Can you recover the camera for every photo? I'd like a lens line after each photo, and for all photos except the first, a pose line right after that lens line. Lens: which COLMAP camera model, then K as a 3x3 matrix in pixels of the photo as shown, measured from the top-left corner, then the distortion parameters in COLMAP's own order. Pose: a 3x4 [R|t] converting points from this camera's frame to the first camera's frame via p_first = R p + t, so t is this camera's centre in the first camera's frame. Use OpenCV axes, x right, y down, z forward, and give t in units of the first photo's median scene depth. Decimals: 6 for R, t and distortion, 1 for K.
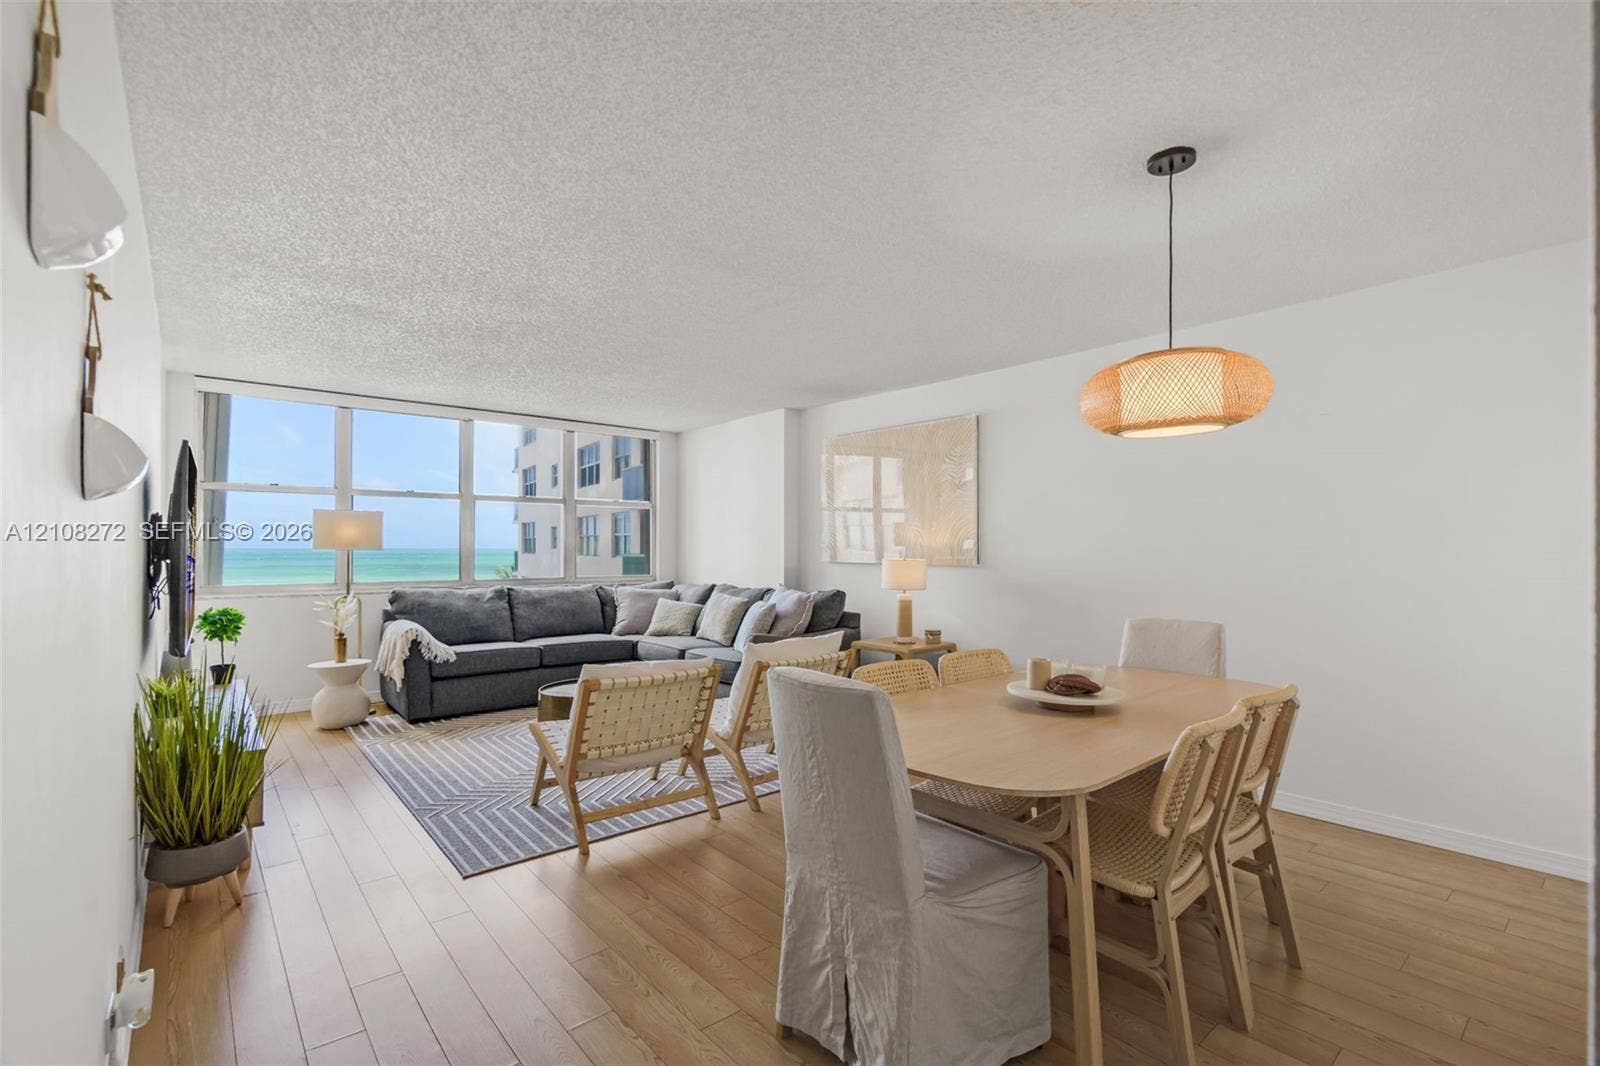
lens RADIAL K [[712.1, 0, 801.9], [0, 712.1, 537.1], [0, 0, 1]] dist [-0.011955, 0.000520]
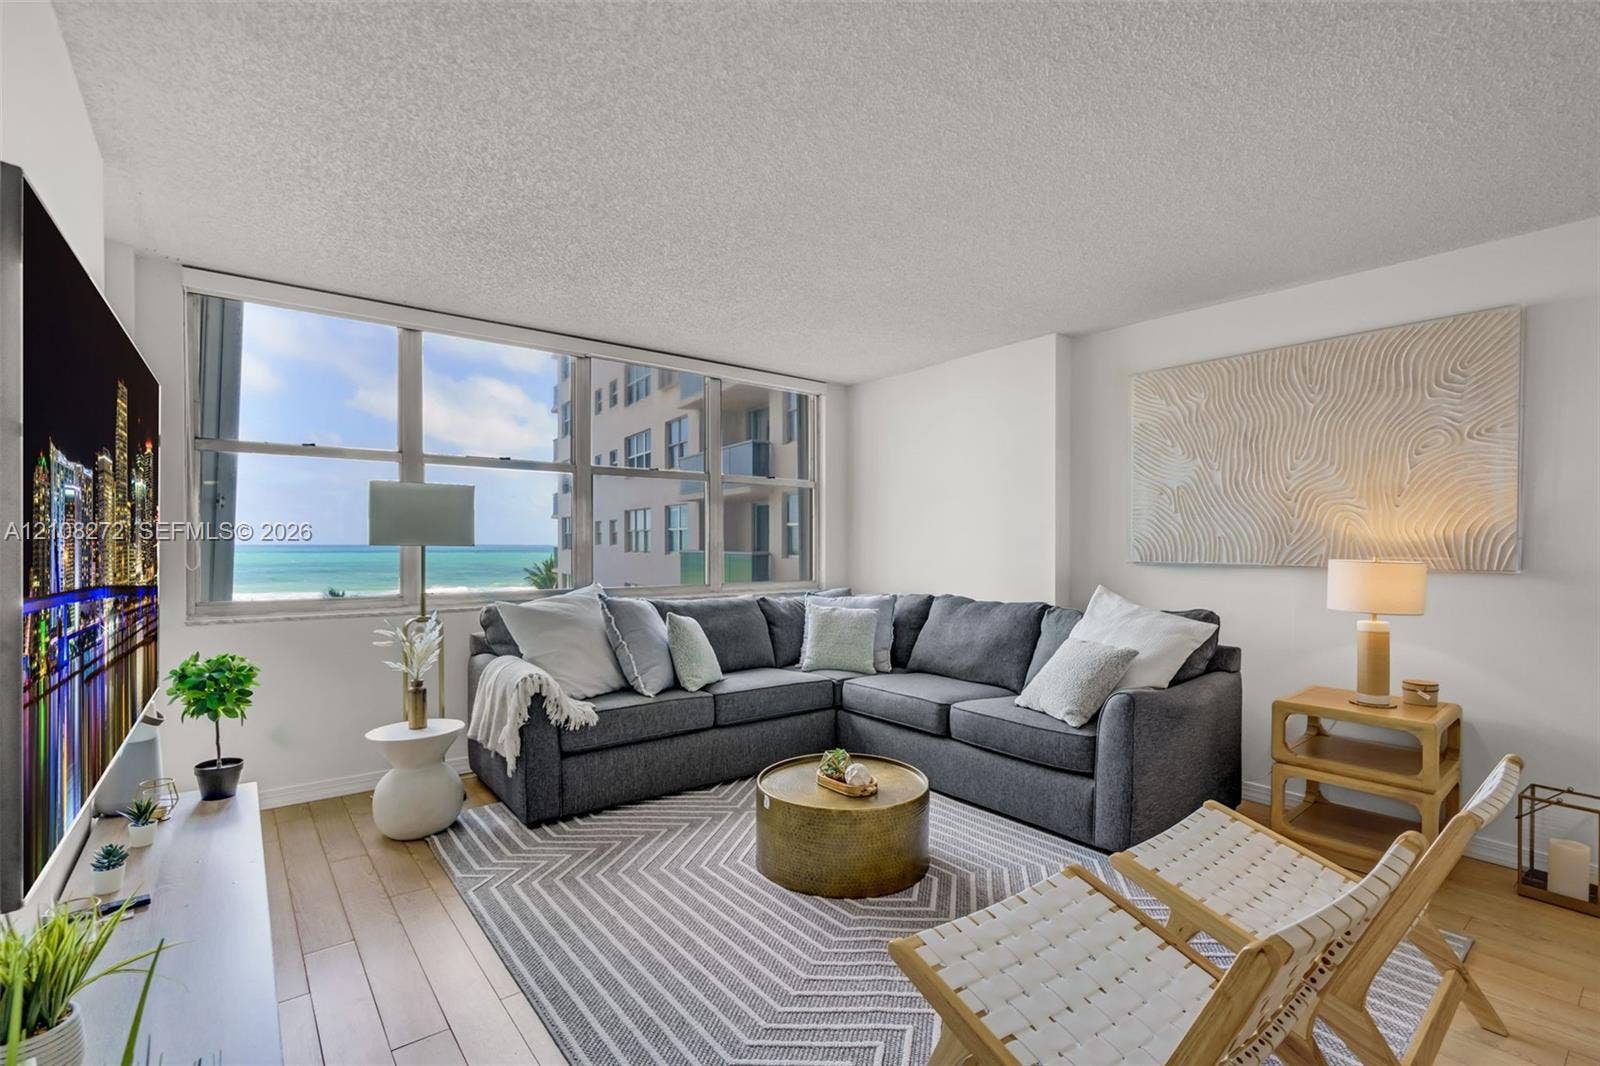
lens RADIAL K [[712.1, 0, 796.4], [0, 712.1, 542.6], [0, 0, 1]] dist [-0.011955, 0.000520]
pose [[0.999367, 0.000549, -0.035566, -0.292791], [-0.000062, 0.999906, 0.013694, 0.007194], [0.035570, -0.013683, 0.999274, 0.388564]]
